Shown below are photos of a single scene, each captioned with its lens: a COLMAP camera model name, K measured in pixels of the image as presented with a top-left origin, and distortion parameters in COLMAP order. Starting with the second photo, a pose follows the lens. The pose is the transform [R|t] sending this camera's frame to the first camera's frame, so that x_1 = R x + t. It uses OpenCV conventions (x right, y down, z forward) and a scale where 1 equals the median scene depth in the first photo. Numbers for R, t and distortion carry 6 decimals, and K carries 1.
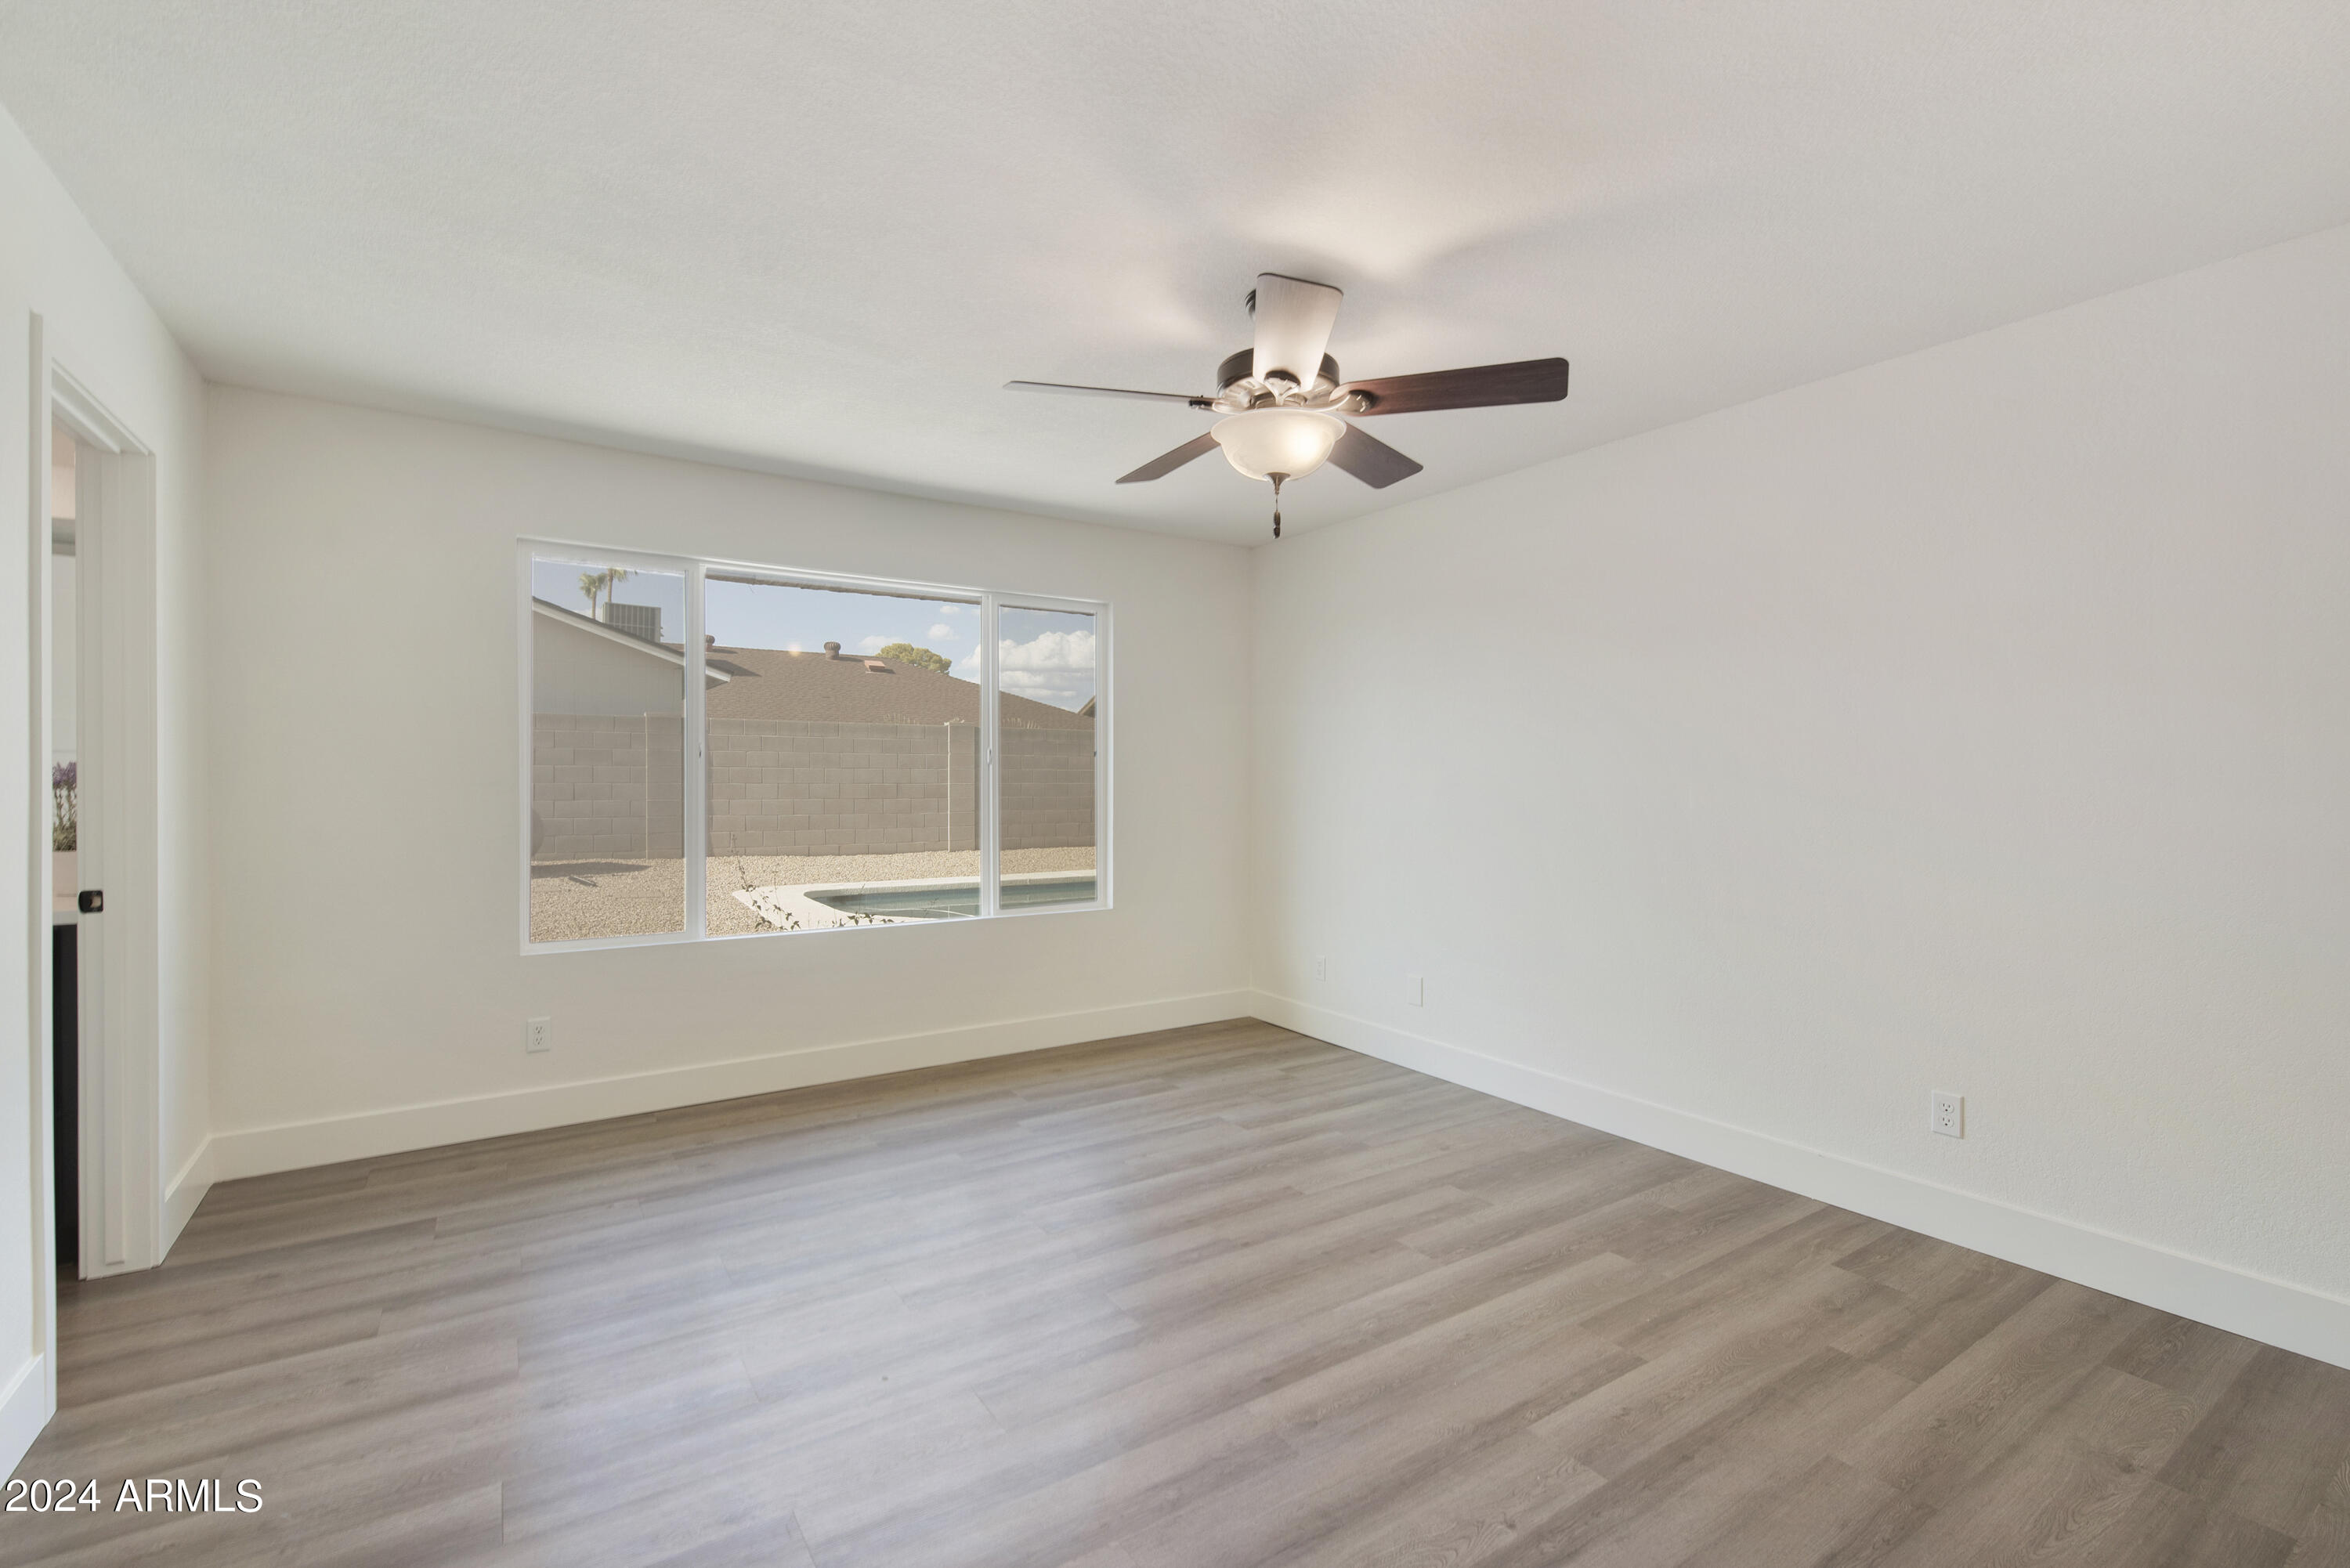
lens RADIAL K [[1024.0, 0, 1171.0], [0, 1024.0, 781.1], [0, 0, 1]] dist [0.001835, -0.000635]
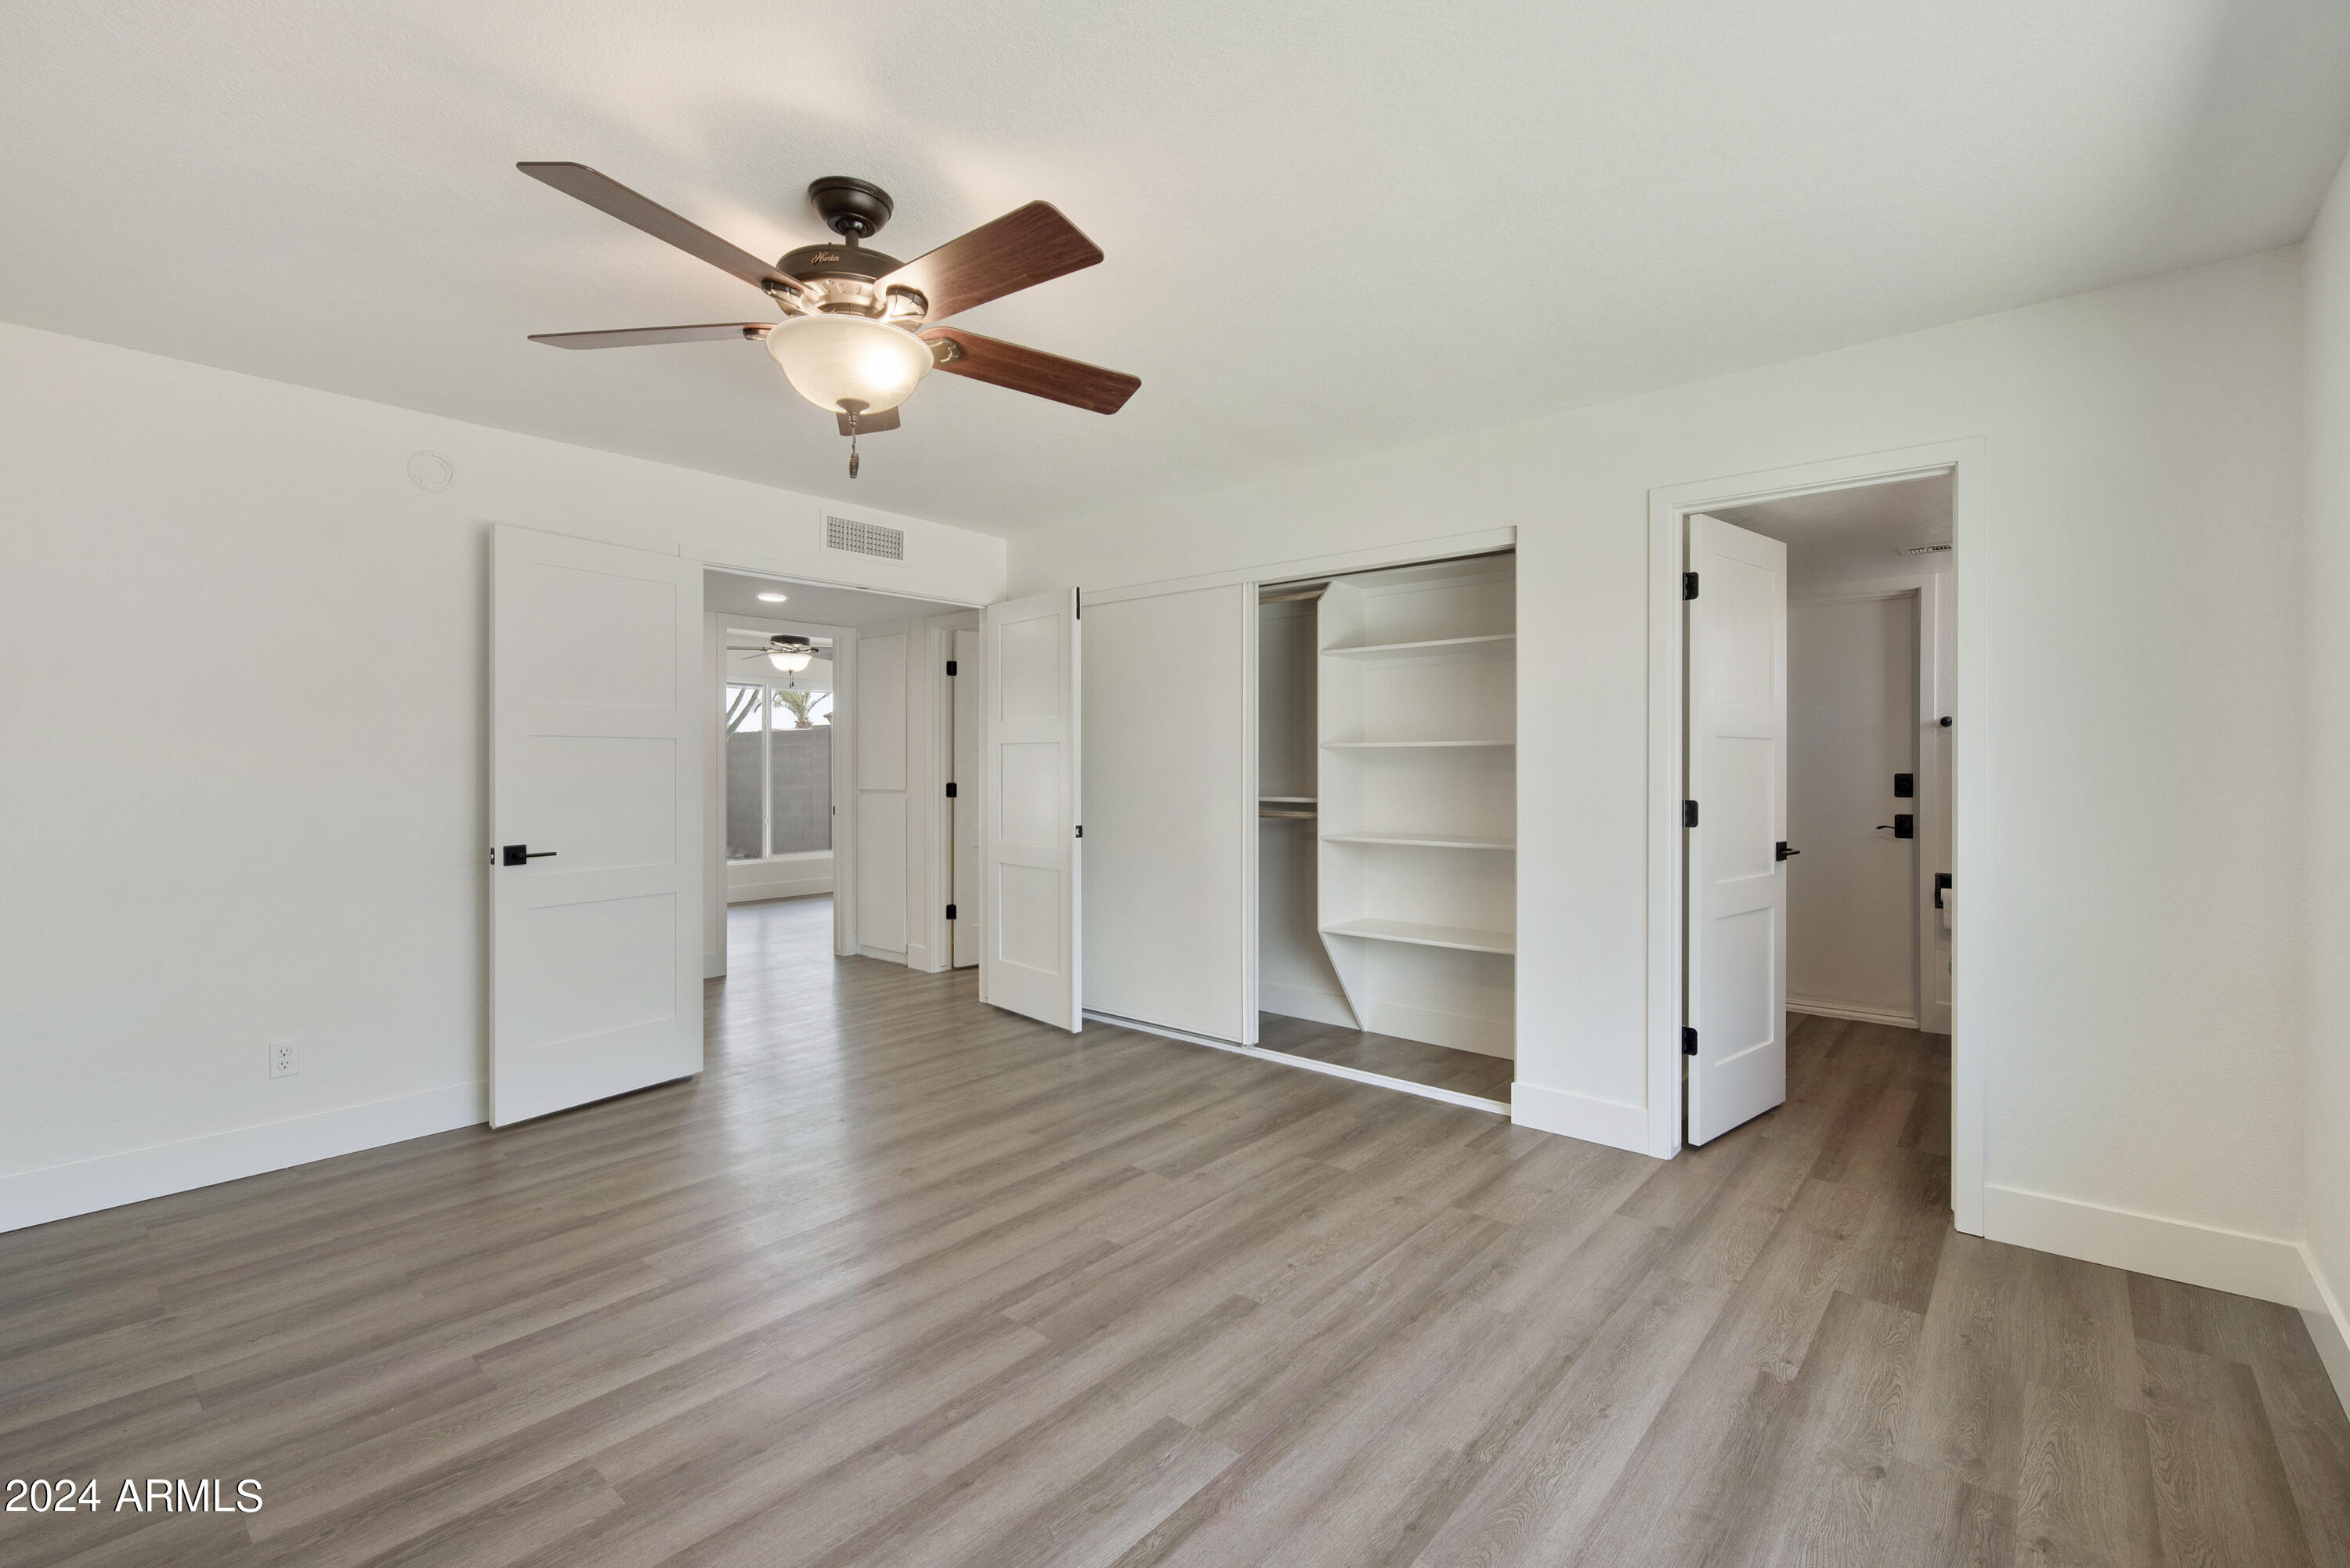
lens RADIAL K [[1024.0, 0, 1181.0], [0, 1024.0, 777.1], [0, 0, 1]] dist [0.001835, -0.000635]
pose [[-0.960027, 0.000501, -0.279907, 0.069587], [-0.003126, 0.999917, 0.012510, -0.003323], [0.279890, 0.012884, -0.959946, 1.706706]]
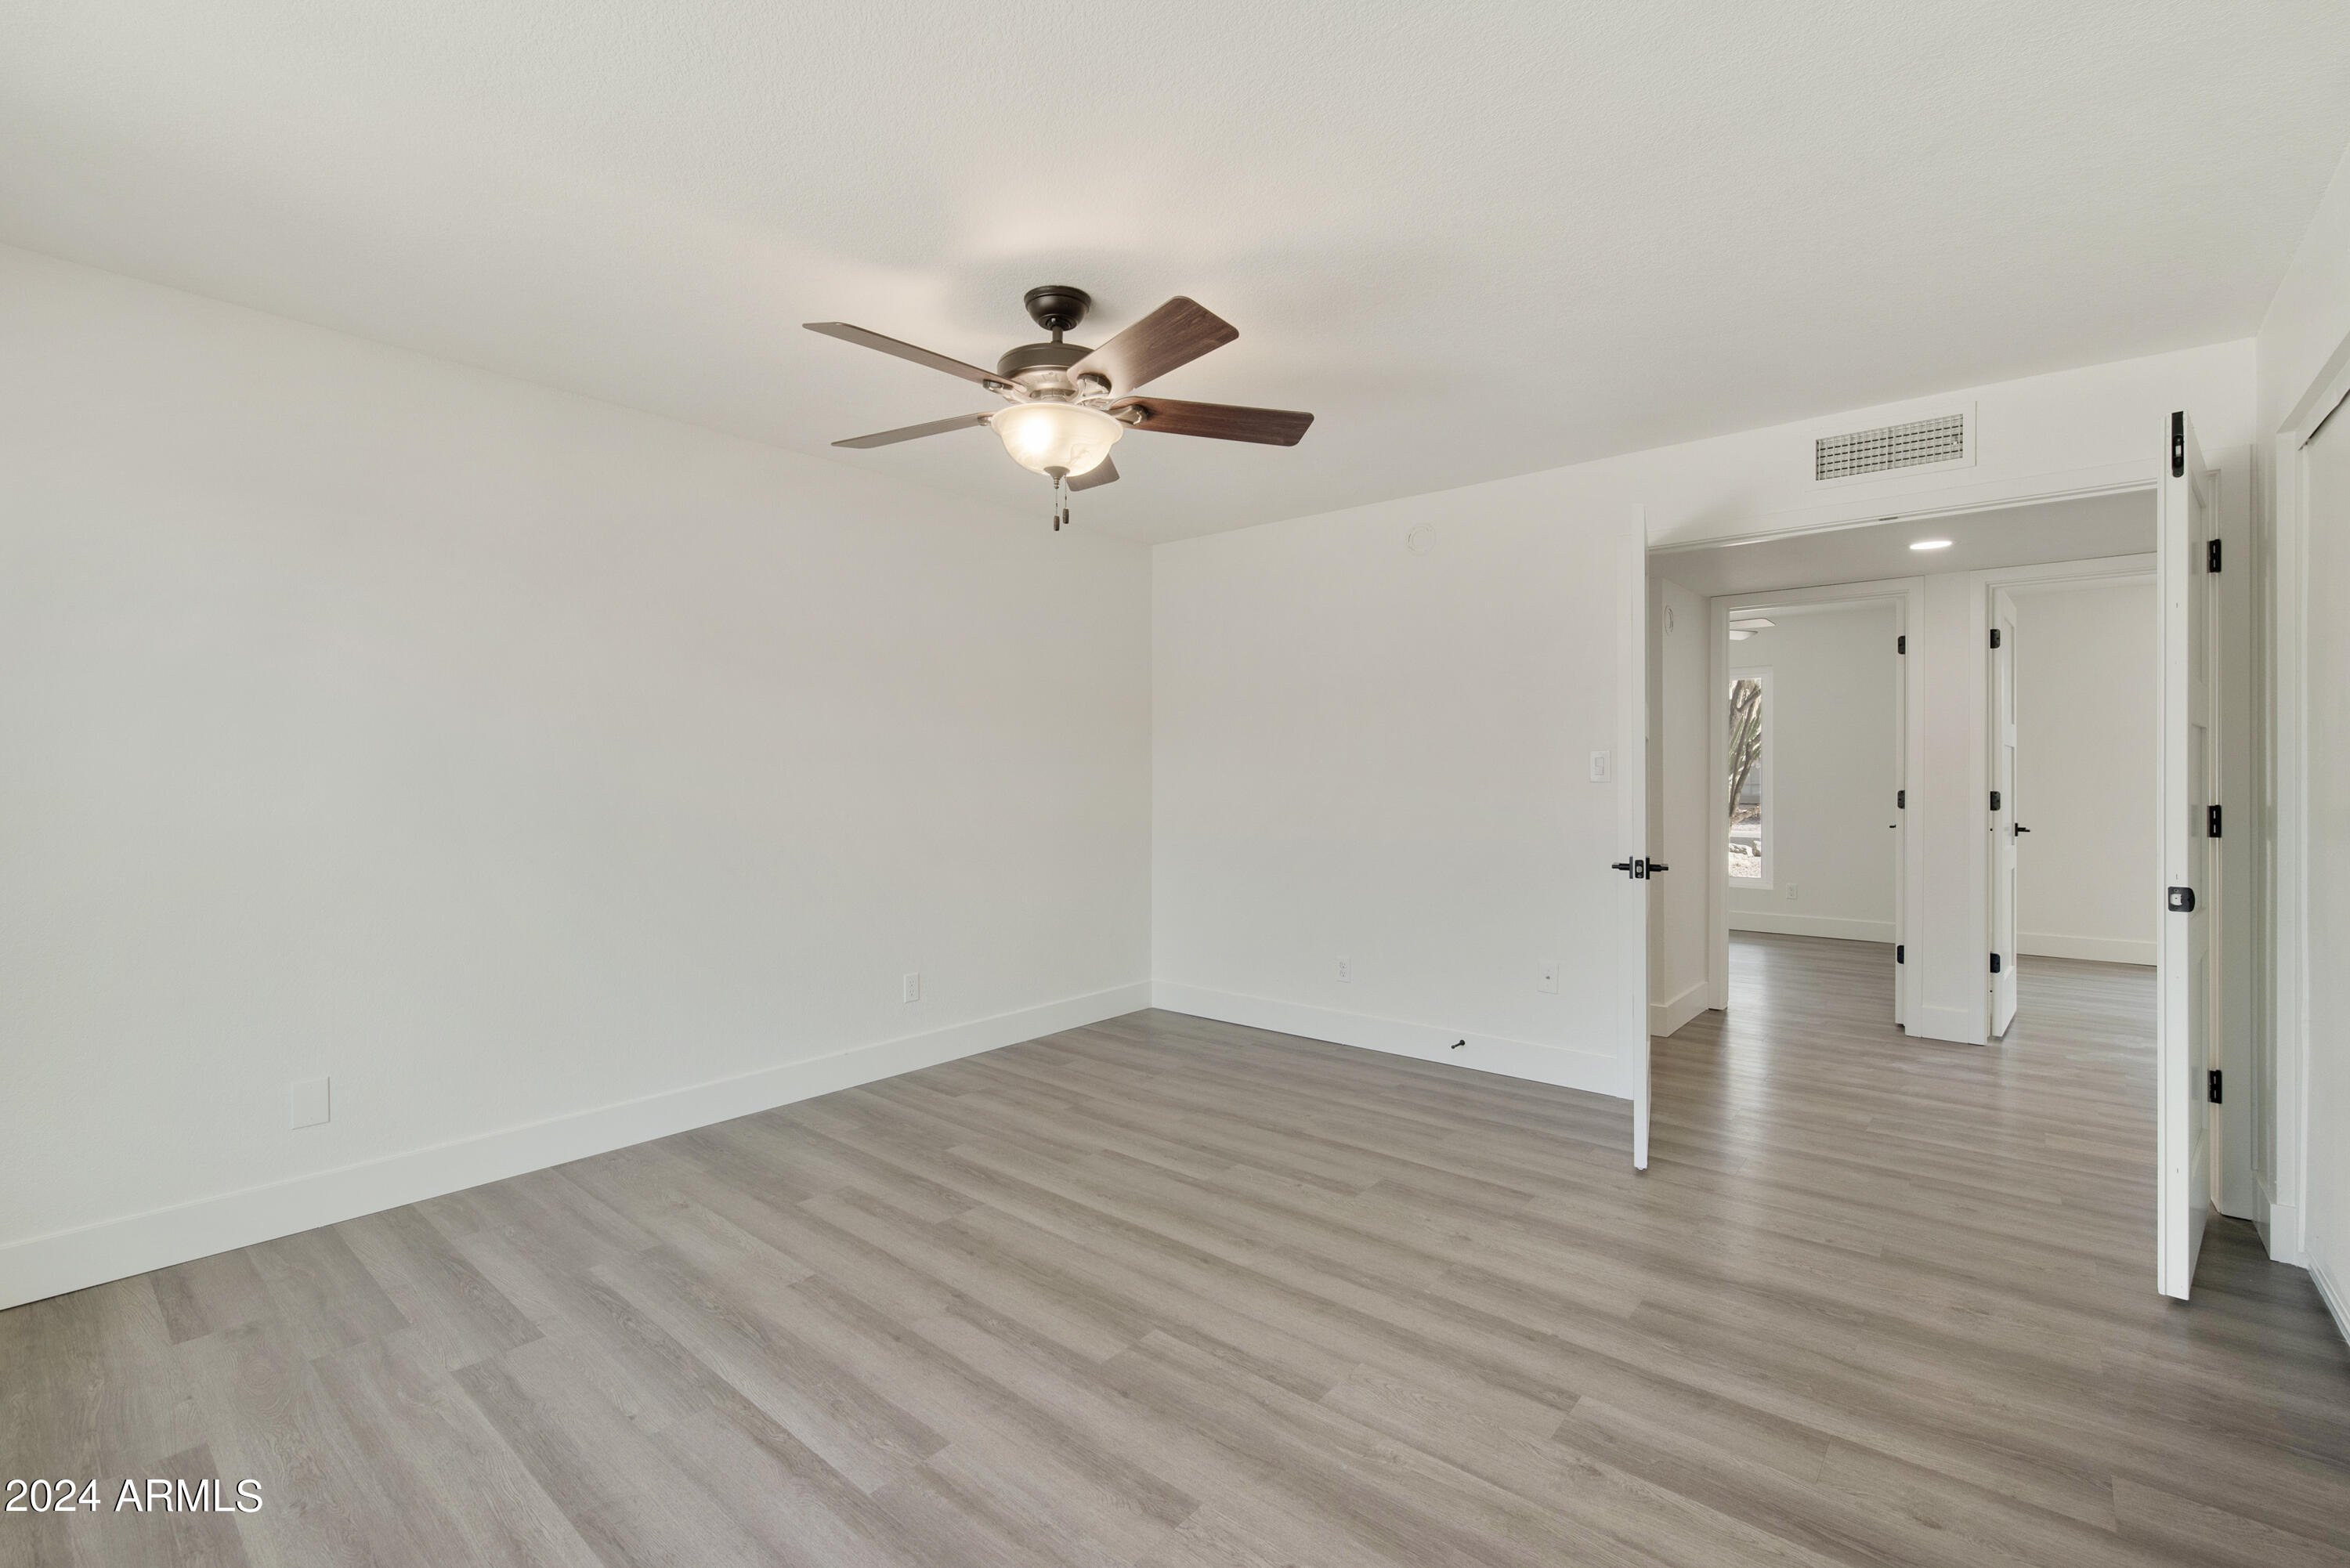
lens RADIAL K [[1024.0, 0, 1172.6], [0, 1024.0, 773.4], [0, 0, 1]] dist [0.001835, -0.000635]
pose [[-0.284440, -0.003399, 0.958688, -0.822422], [0.001771, 0.999990, 0.004071, 0.000203], [-0.958692, 0.002856, -0.284432, 1.073054]]
